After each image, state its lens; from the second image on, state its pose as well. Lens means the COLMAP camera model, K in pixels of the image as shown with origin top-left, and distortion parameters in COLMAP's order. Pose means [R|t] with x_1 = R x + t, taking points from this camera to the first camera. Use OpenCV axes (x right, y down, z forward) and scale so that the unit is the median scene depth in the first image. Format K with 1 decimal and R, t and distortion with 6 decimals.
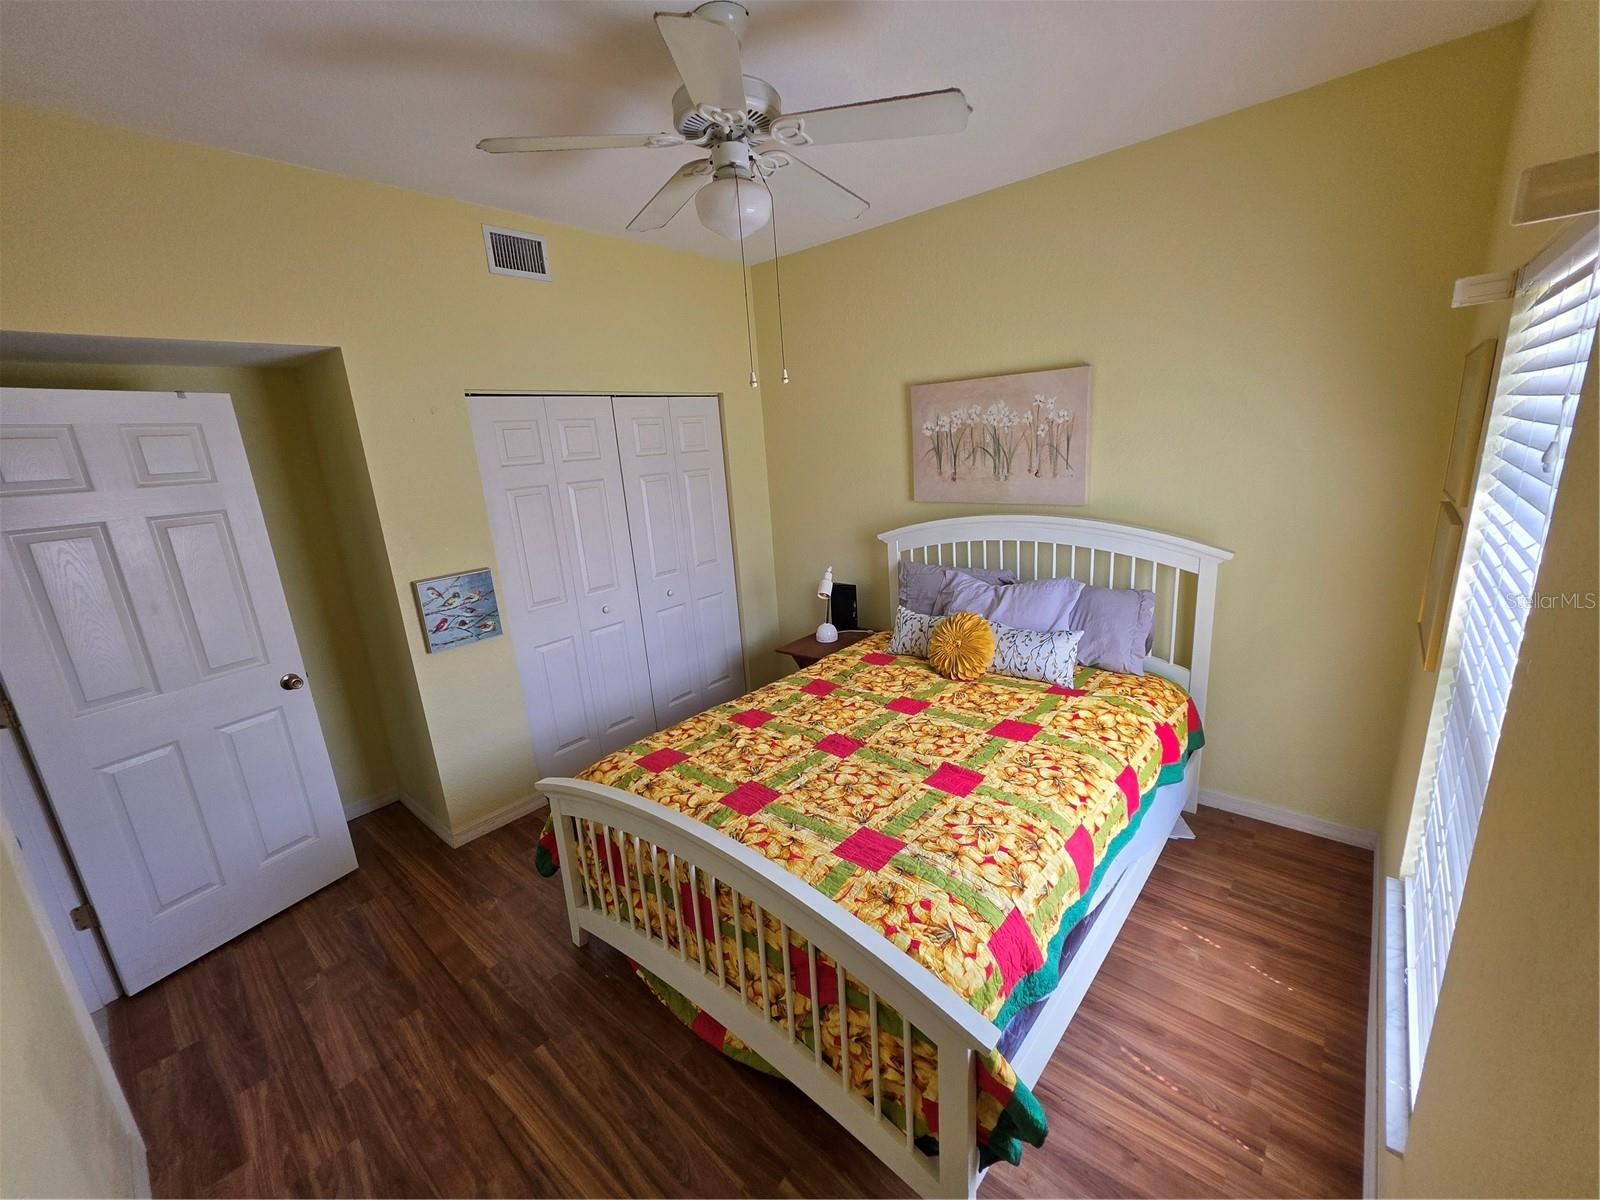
lens RADIAL K [[640.5, 0, 800.0], [0, 640.5, 600.0], [0, 0, 1]] dist [0.002453, -0.000198]
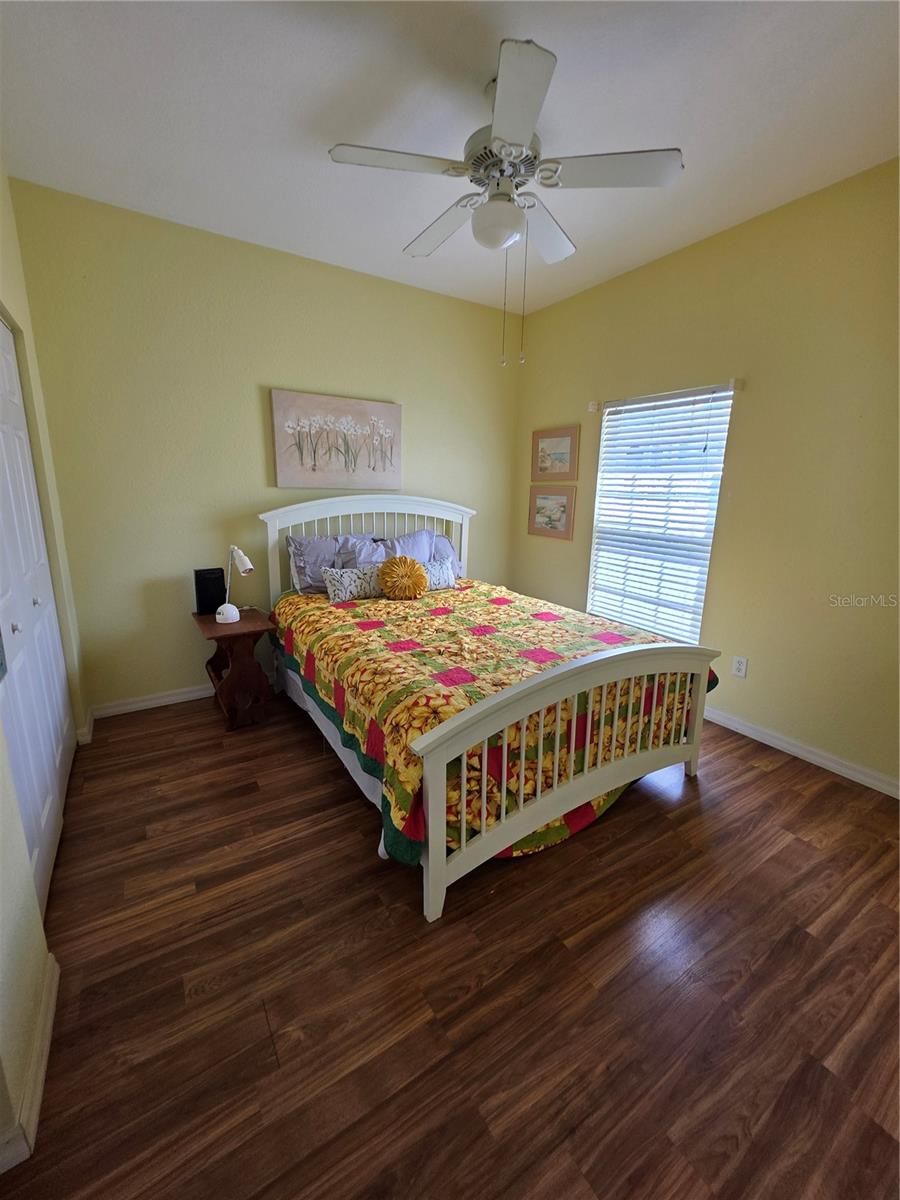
lens RADIAL K [[486.4, 0, 449.9], [0, 486.4, 586.0], [0, 0, 1]] dist [0.001981, -0.000388]
pose [[0.274501, -0.125445, 0.953369, -0.956386], [0.198517, 0.977489, 0.071460, 0.037941], [-0.940872, 0.169644, 0.293224, 0.719190]]
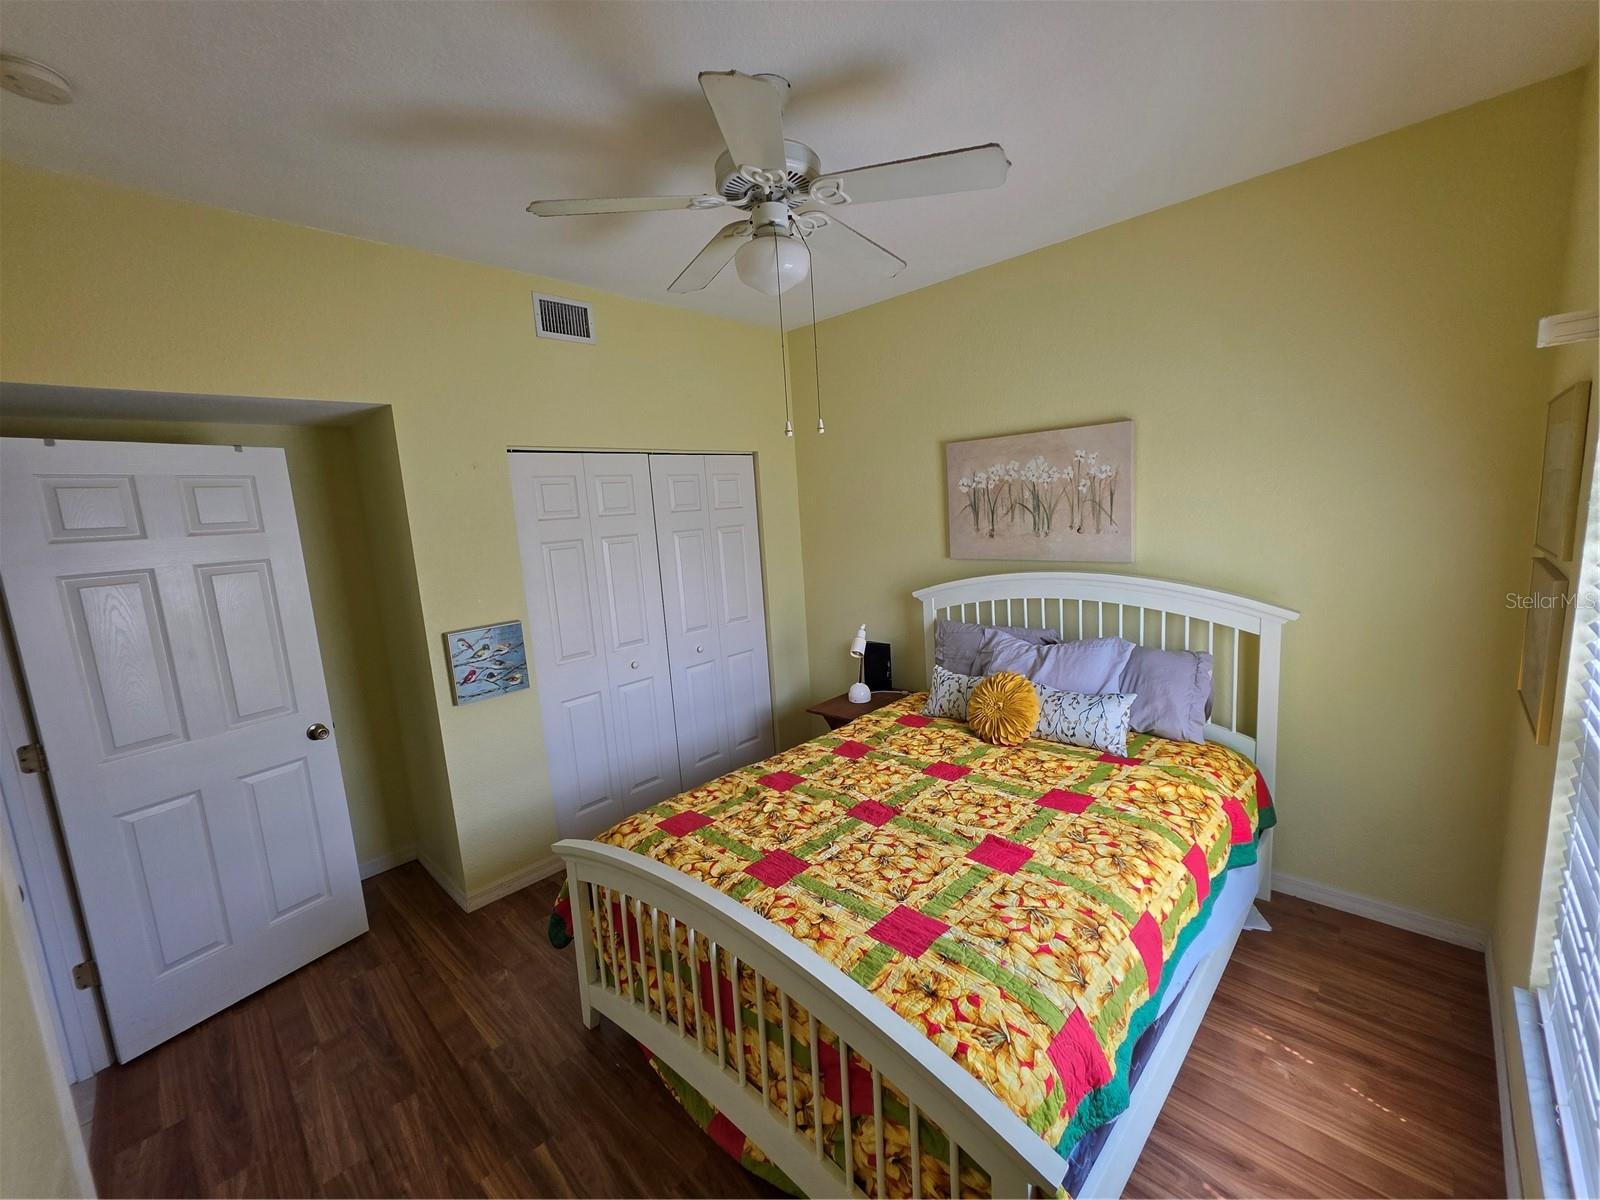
lens RADIAL K [[640.5, 0, 800.0], [0, 640.5, 600.0], [0, 0, 1]] dist [0.002453, -0.000198]
pose [[0.998736, 0.010823, -0.049085, -0.003363], [-0.015524, 0.995219, -0.096426, 0.010647], [0.047807, 0.097066, 0.994129, 0.038023]]
